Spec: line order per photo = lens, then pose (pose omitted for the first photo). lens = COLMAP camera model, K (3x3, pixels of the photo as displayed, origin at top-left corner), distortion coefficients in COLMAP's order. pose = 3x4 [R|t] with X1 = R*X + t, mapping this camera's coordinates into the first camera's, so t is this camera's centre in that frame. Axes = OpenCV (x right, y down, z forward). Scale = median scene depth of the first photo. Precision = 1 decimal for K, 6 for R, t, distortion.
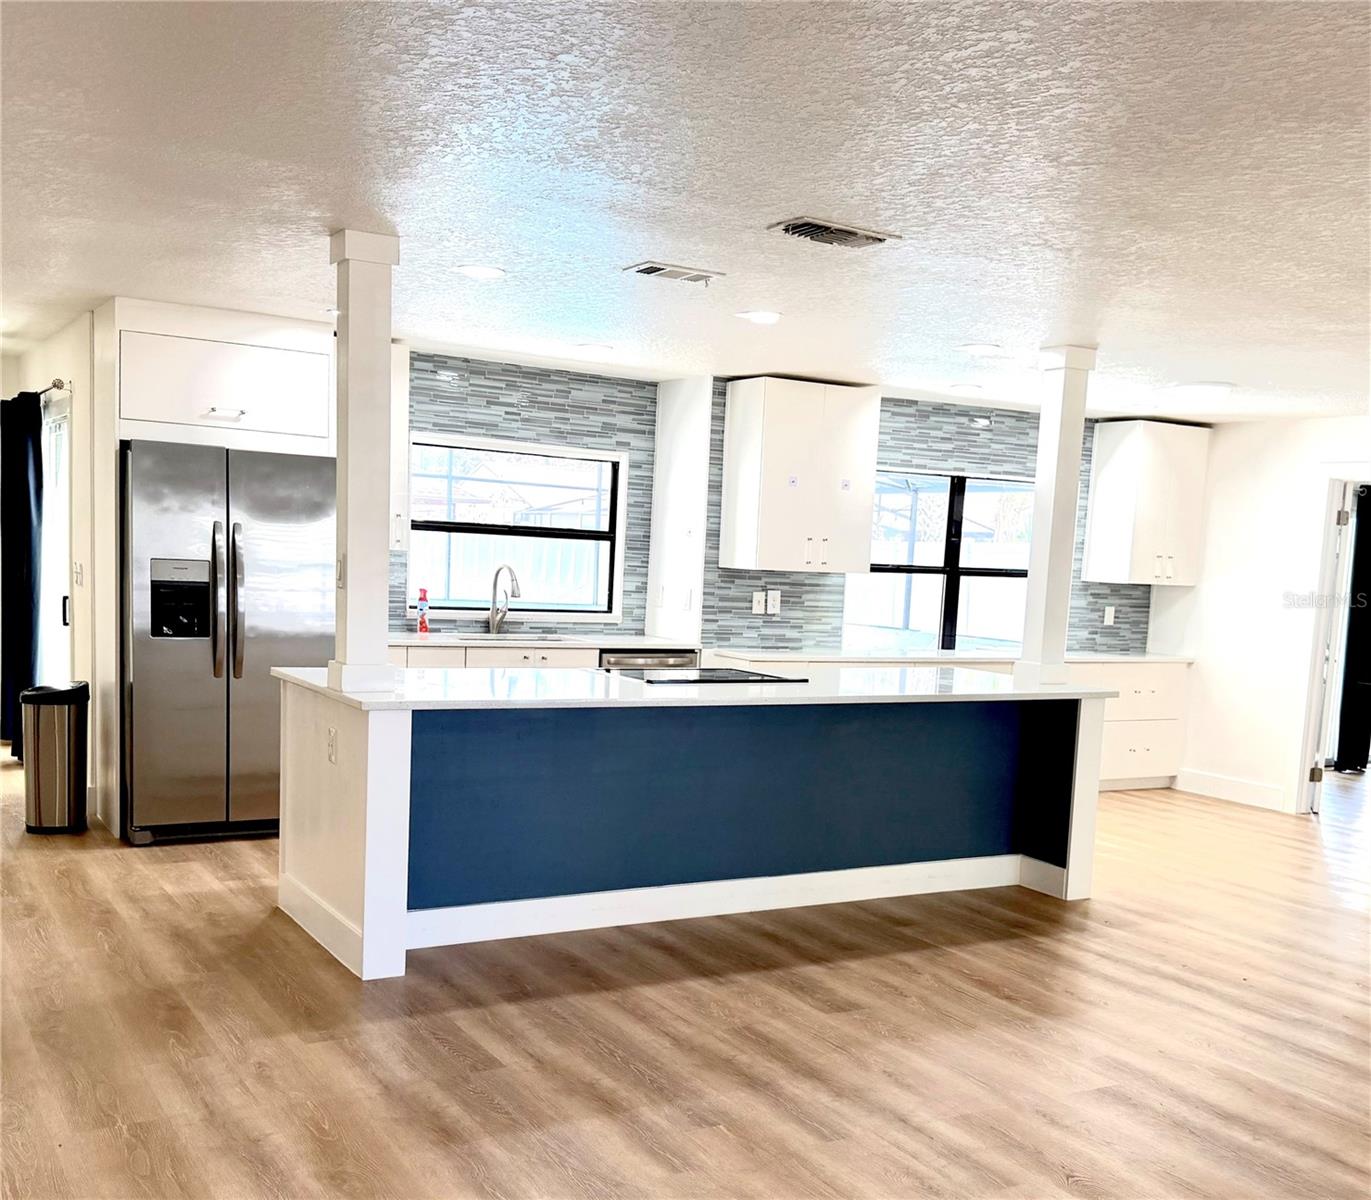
lens RADIAL K [[1435.2, 0, 685.8], [0, 1435.2, 712.4], [0, 0, 1]] dist [0.168671, 0.012251]
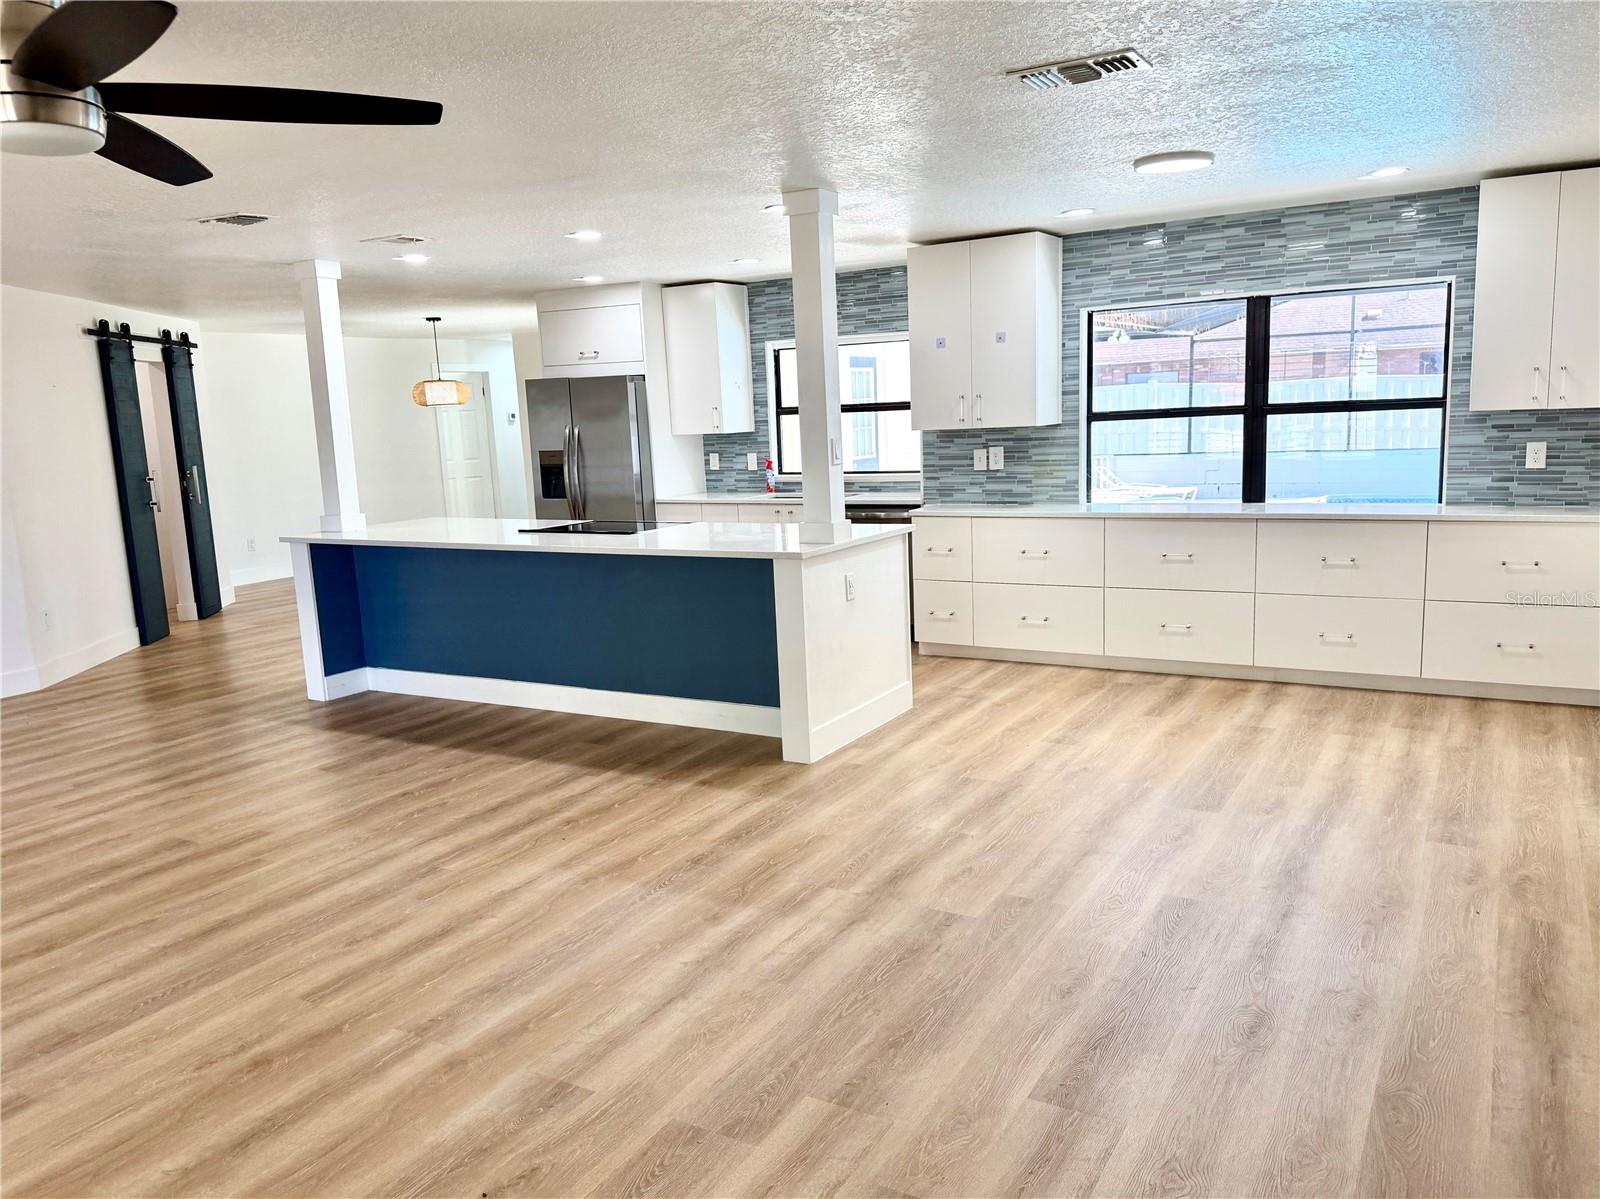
lens RADIAL K [[1143.5, 0, 800.0], [0, 1143.5, 599.5], [0, 0, 1]] dist [0.136469, -0.210473]
pose [[0.486500, 0.072075, -0.870702, 0.706751], [-0.033846, 0.997398, 0.063651, -0.023183], [0.873025, -0.001497, 0.487674, 0.469690]]
